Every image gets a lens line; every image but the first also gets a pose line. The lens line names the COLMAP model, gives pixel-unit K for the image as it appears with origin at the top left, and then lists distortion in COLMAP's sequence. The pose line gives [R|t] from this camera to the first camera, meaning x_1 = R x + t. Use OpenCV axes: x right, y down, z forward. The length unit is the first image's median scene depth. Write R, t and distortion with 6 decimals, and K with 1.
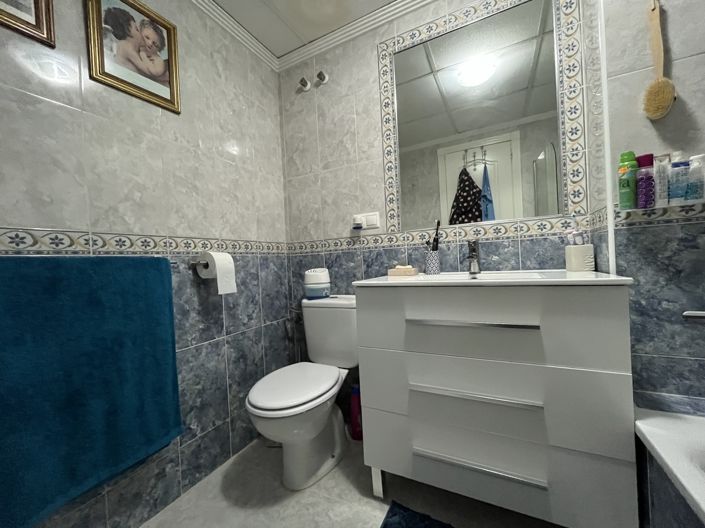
lens RADIAL K [[287.2, 0, 352.5], [0, 287.2, 264.0], [0, 0, 1]] dist [-0.000997, -0.000147]
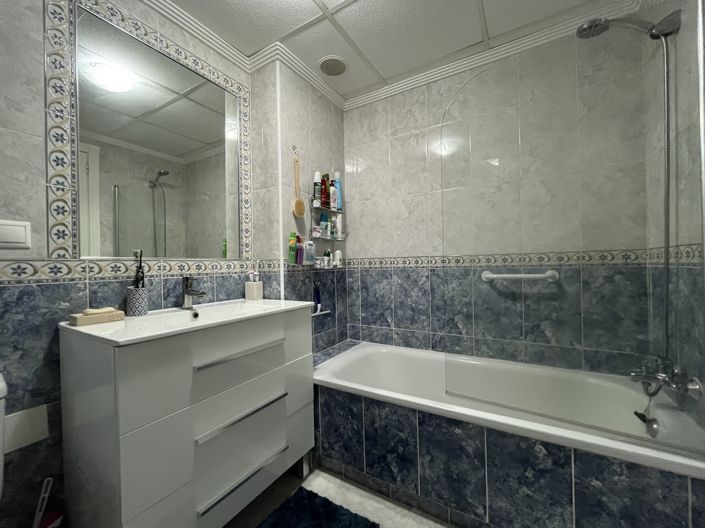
lens RADIAL K [[287.2, 0, 352.5], [0, 287.2, 264.0], [0, 0, 1]] dist [-0.000997, -0.000147]
pose [[0.054867, 0.052717, 0.997101, -0.559155], [0.026162, 0.998187, -0.054214, -0.054365], [-0.998151, 0.029061, 0.053388, 0.362098]]
